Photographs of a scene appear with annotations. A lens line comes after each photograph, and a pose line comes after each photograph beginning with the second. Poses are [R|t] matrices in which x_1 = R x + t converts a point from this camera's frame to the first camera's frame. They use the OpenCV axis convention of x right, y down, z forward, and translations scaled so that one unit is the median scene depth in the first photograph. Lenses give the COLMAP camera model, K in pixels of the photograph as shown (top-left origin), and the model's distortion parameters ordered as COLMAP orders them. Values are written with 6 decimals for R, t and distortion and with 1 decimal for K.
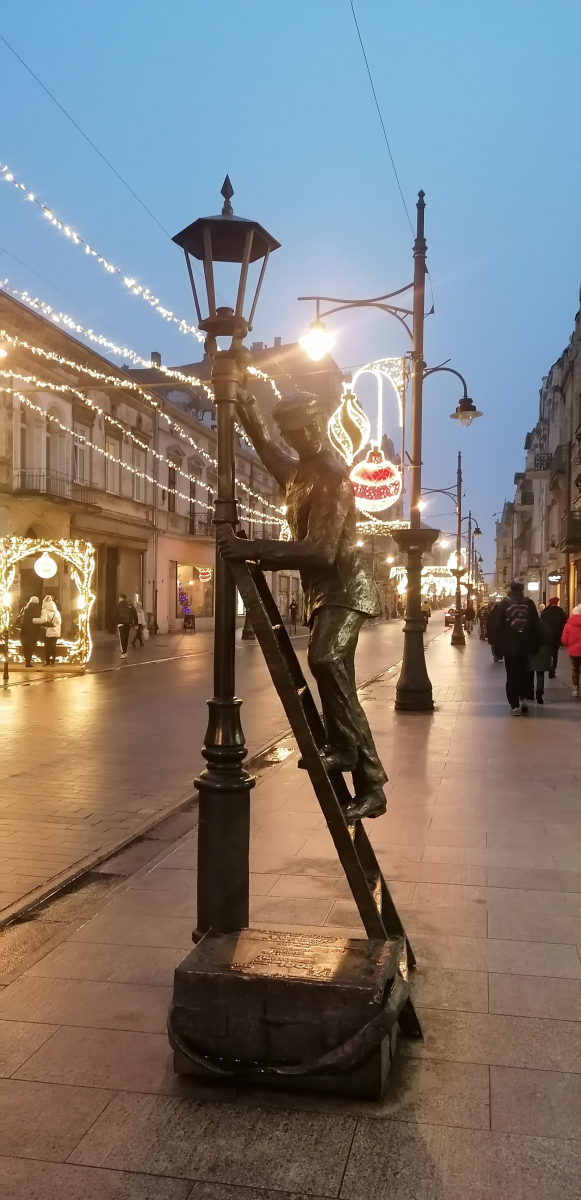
lens RADIAL K [[894.0, 0, 290.5], [0, 894.0, 600.0], [0, 0, 1]] dist [0.073422, -0.000056]
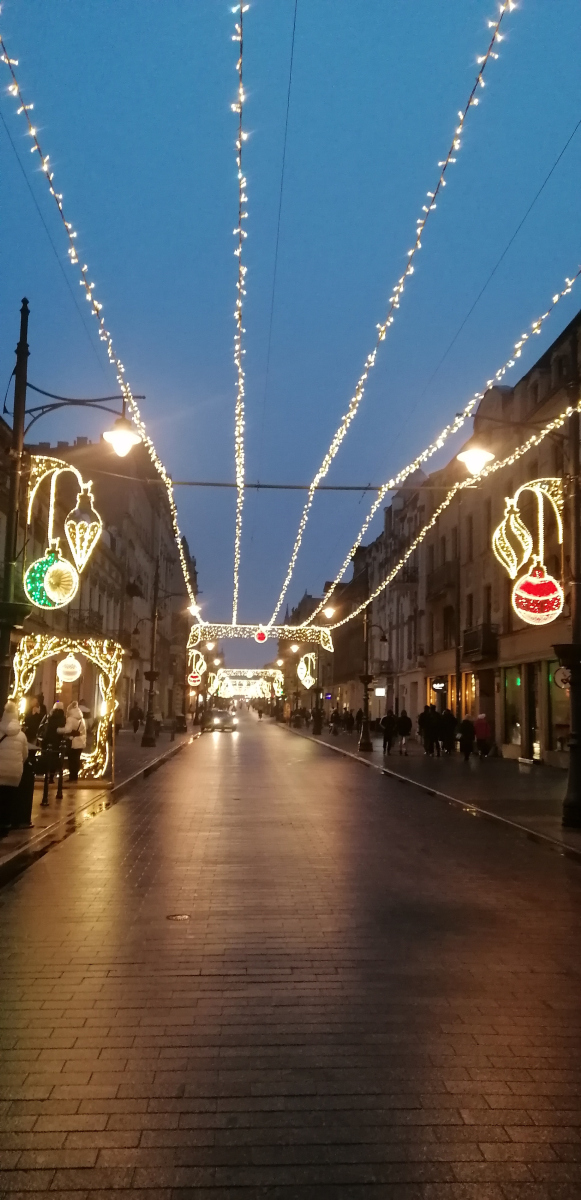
lens RADIAL K [[894.0, 0, 290.5], [0, 894.0, 600.0], [0, 0, 1]] dist [0.073422, -0.000056]
pose [[0.961279, 0.041014, 0.272506, -0.311434], [-0.010342, 0.993535, -0.113052, -0.006346], [-0.275381, 0.105856, 0.955489, 0.073787]]
